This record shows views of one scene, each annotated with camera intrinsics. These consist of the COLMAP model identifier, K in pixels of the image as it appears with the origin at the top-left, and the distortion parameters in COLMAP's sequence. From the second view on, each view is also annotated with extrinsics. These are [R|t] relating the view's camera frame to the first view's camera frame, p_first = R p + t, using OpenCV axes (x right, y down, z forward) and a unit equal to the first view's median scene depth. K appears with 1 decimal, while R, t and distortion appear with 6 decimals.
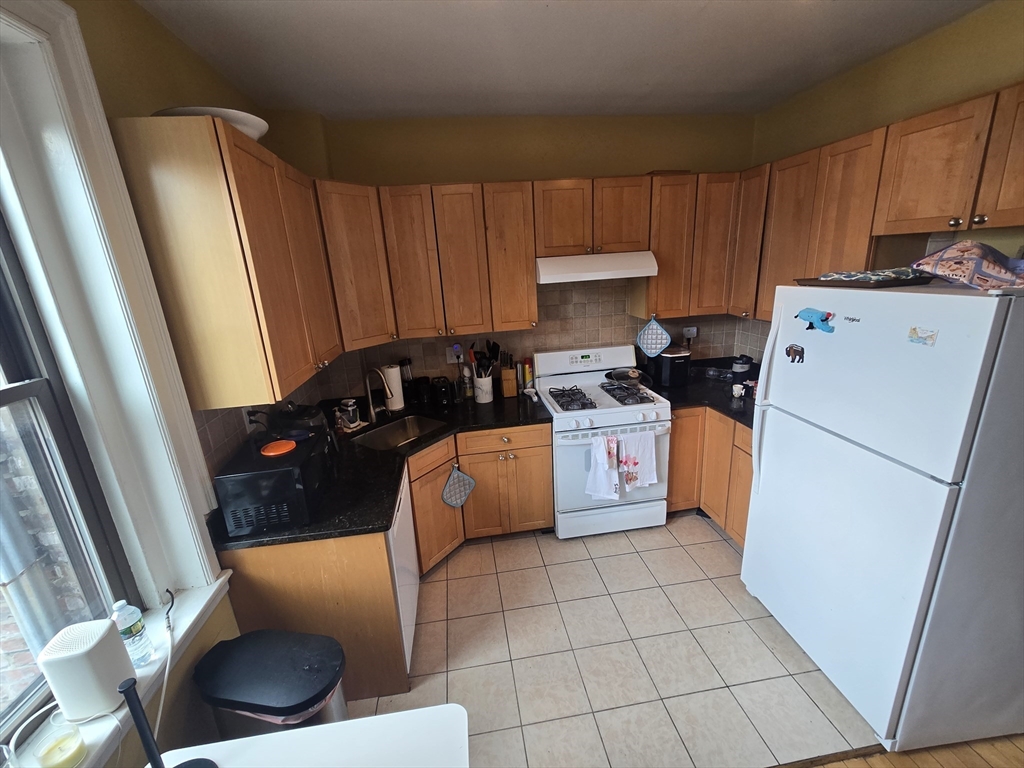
lens RADIAL K [[419.2, 0, 510.2], [0, 419.2, 386.2], [0, 0, 1]] dist [-0.001271, -0.000052]
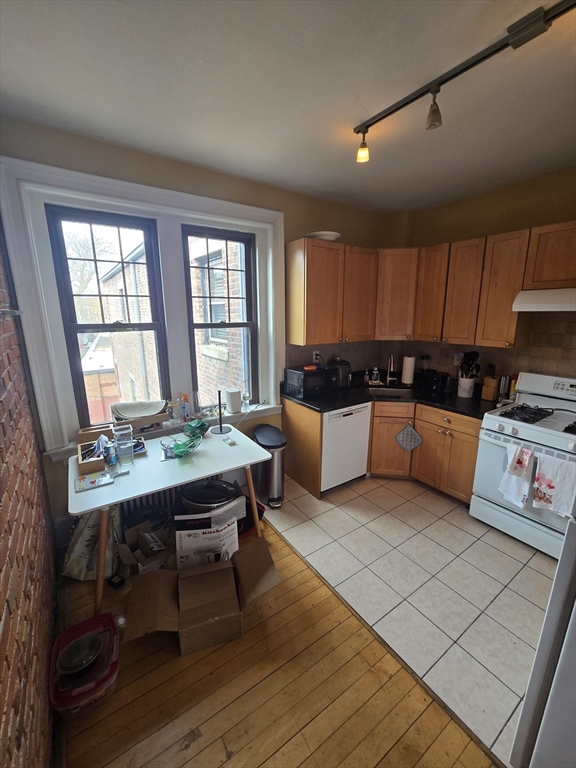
lens RADIAL K [[314.4, 0, 286.0], [0, 314.4, 382.6], [0, 0, 1]] dist [-0.001271, -0.000052]
pose [[0.443755, 0.256591, -0.858629, 0.607937], [-0.272685, 0.951361, 0.143374, 0.005373], [0.853654, 0.170512, 0.492139, 0.006822]]
